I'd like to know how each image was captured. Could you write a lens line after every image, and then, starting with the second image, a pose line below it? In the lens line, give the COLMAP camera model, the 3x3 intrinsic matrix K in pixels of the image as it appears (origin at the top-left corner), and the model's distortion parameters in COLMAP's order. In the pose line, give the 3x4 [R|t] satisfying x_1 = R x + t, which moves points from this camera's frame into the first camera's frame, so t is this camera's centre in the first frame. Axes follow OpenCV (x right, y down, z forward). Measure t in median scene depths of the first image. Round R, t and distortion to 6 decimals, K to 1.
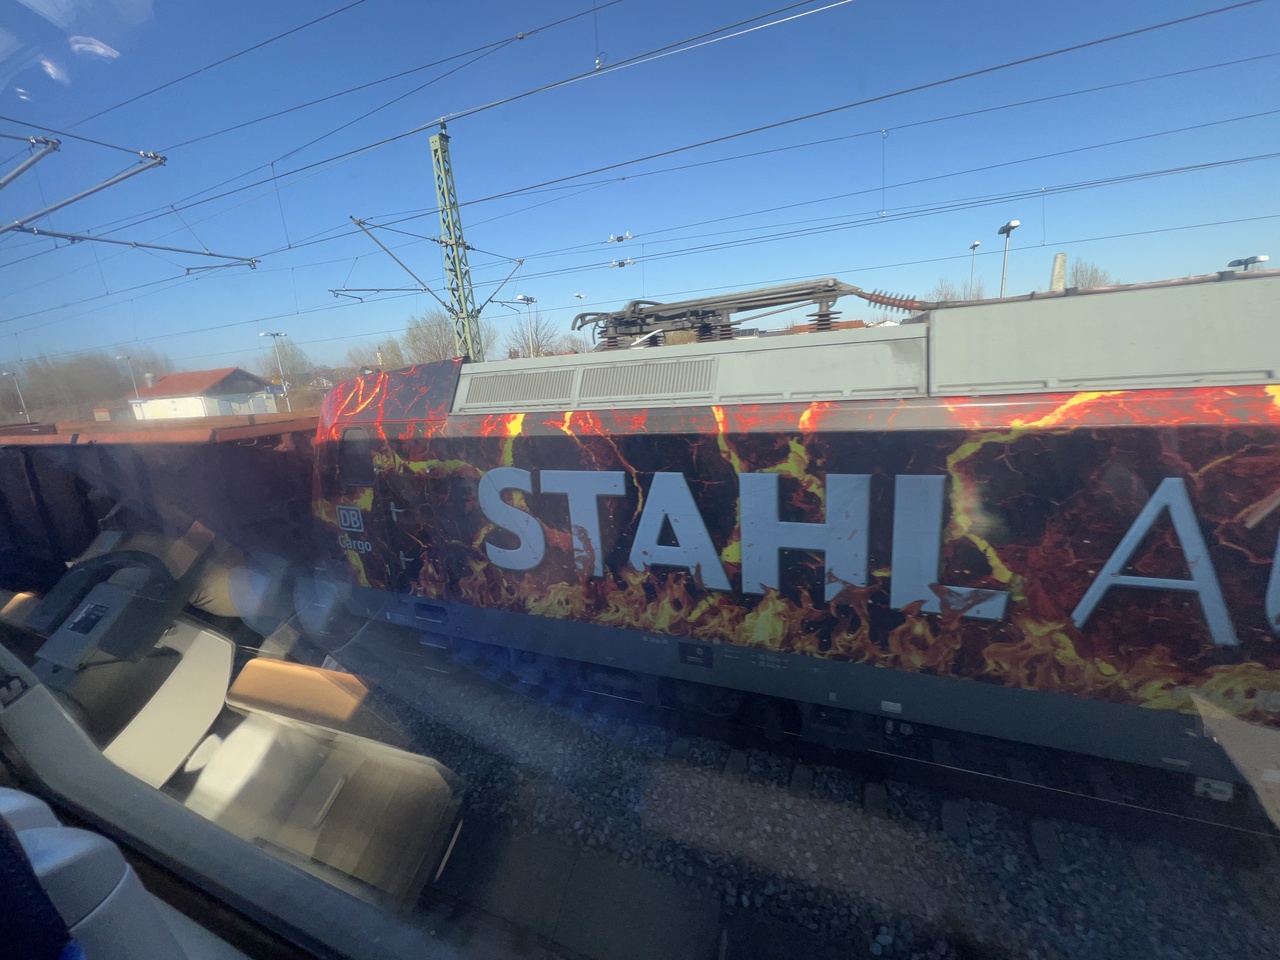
lens RADIAL K [[514.5, 0, 639.7], [0, 514.5, 478.8], [0, 0, 1]] dist [0.000394, 0.000507]
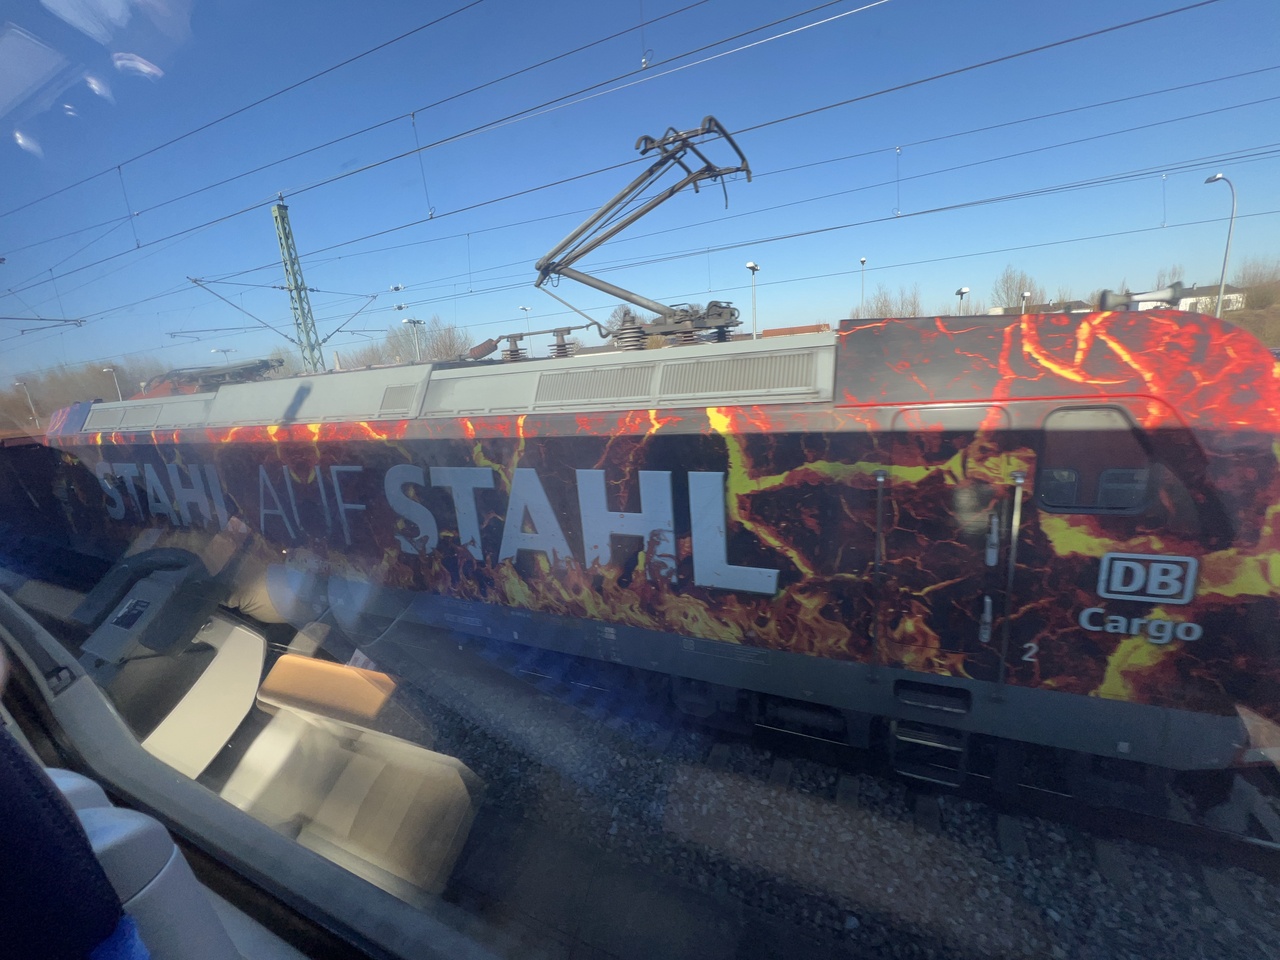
lens RADIAL K [[514.6, 0, 640.0], [0, 514.6, 480.0], [0, 0, 1]] dist [-0.000981, 0.000846]
pose [[0.999295, 0.000409, -0.037531, 1.930139], [-0.000361, 0.999999, 0.001304, 0.042632], [0.037531, -0.001290, 0.999295, -0.844989]]
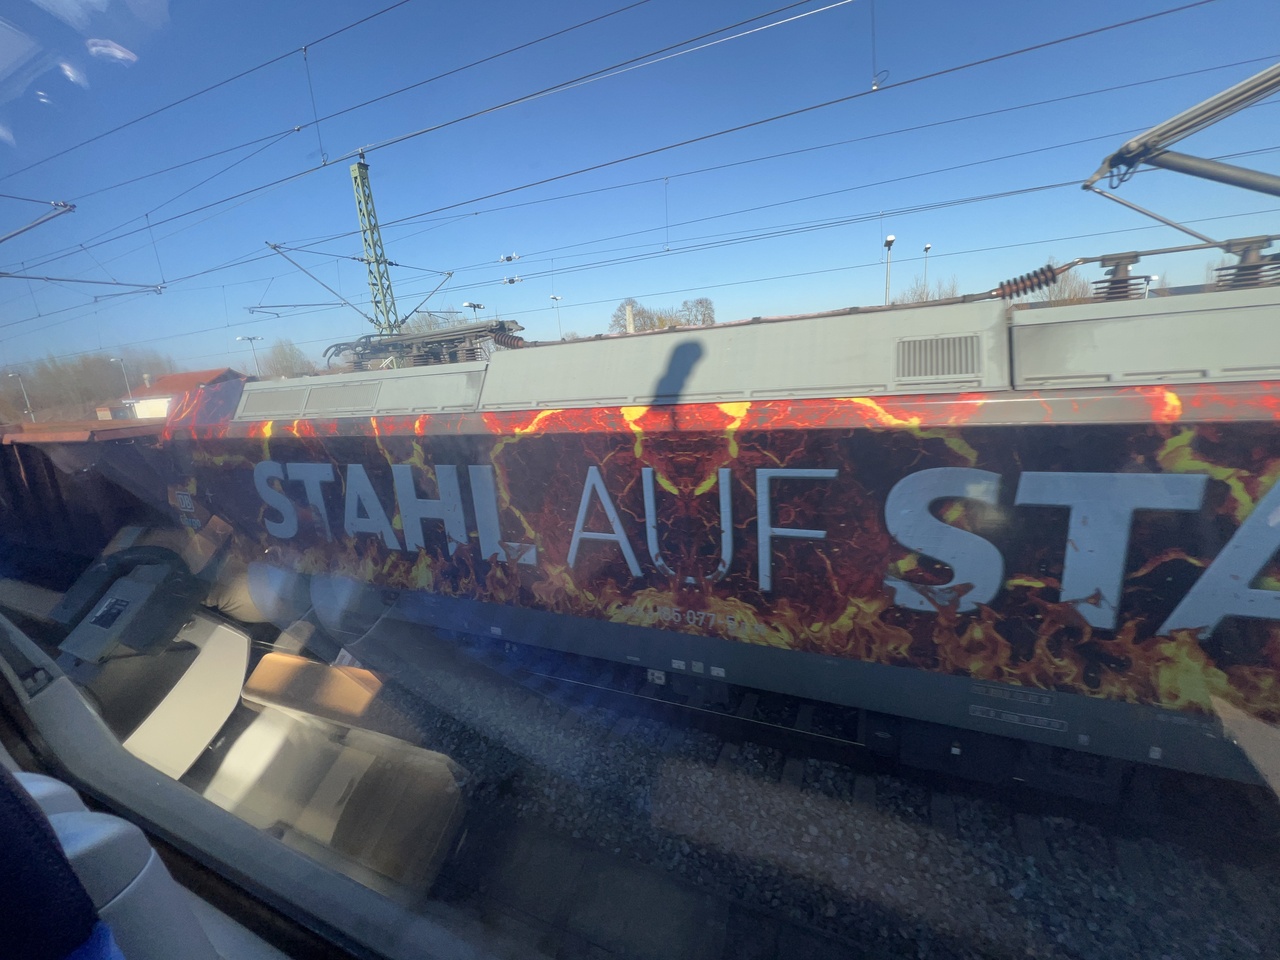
lens RADIAL K [[514.5, 0, 639.7], [0, 514.5, 478.8], [0, 0, 1]] dist [0.000394, 0.000507]
pose [[0.999838, 0.000108, -0.017987, 0.824931], [-0.000001, 0.999982, 0.005967, 0.017833], [0.017988, -0.005966, 0.999820, -0.360607]]
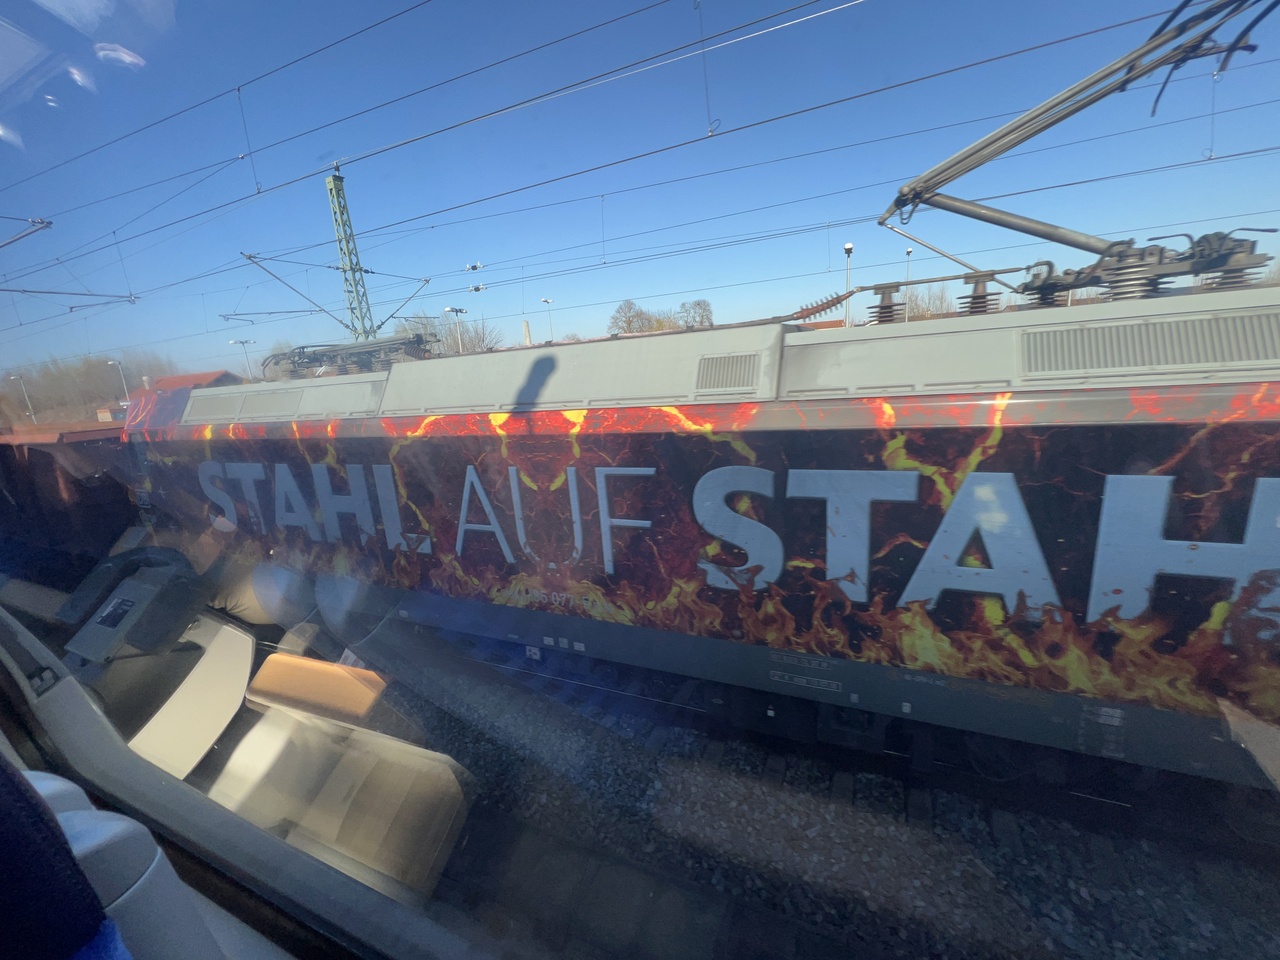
lens RADIAL K [[514.5, 0, 639.7], [0, 514.5, 478.8], [0, 0, 1]] dist [0.000394, 0.000507]
pose [[0.999717, 0.000342, -0.023771, 1.130922], [-0.000247, 0.999992, 0.003962, 0.024644], [0.023772, -0.003955, 0.999710, -0.494687]]
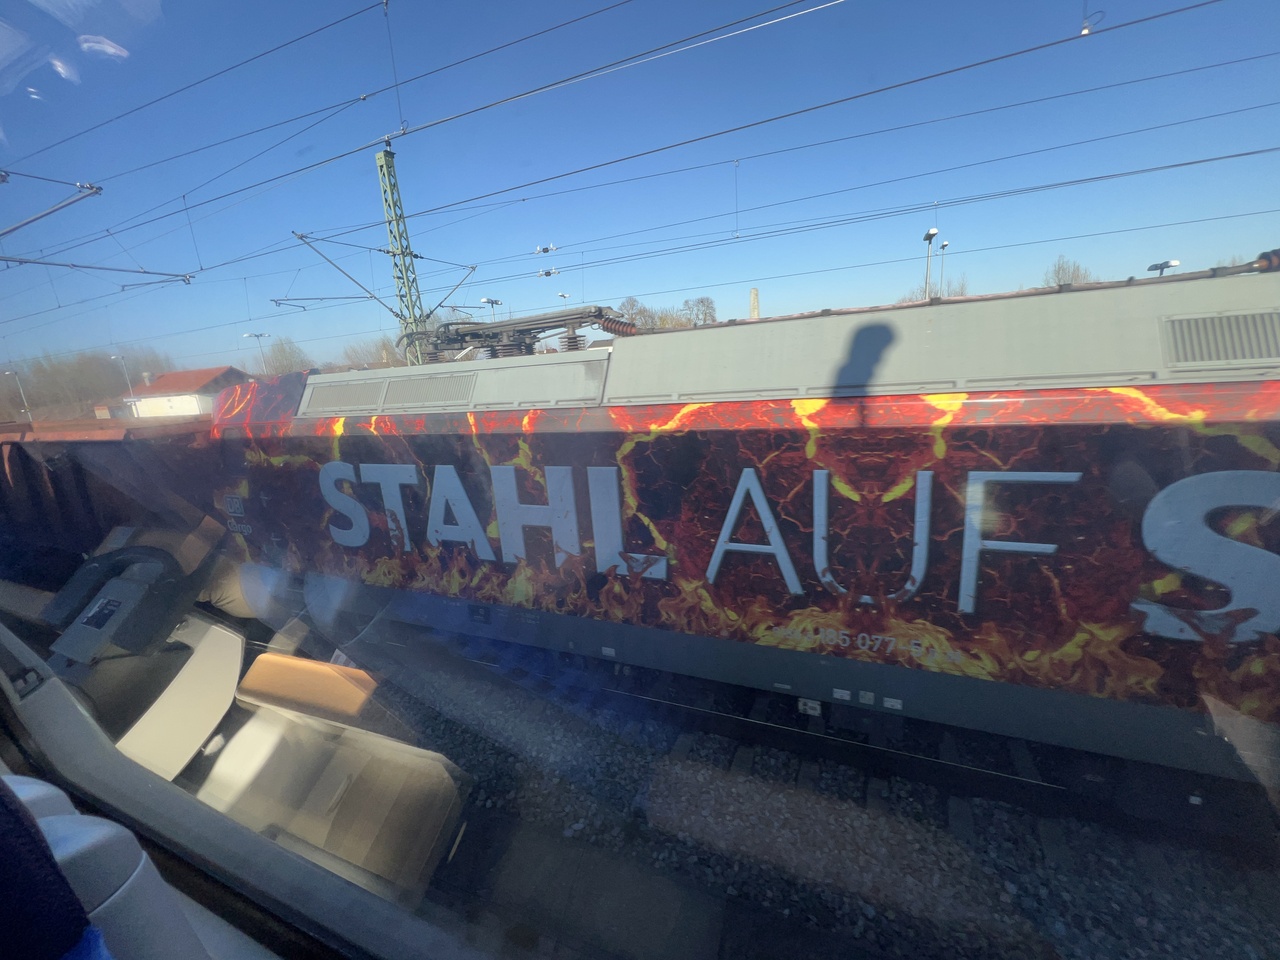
lens RADIAL K [[514.5, 0, 639.7], [0, 514.5, 478.8], [0, 0, 1]] dist [0.000394, 0.000507]
pose [[0.999941, 0.000224, -0.010873, 0.526669], [-0.000151, 0.999978, 0.006695, 0.011410], [0.010874, -0.006692, 0.999918, -0.230111]]
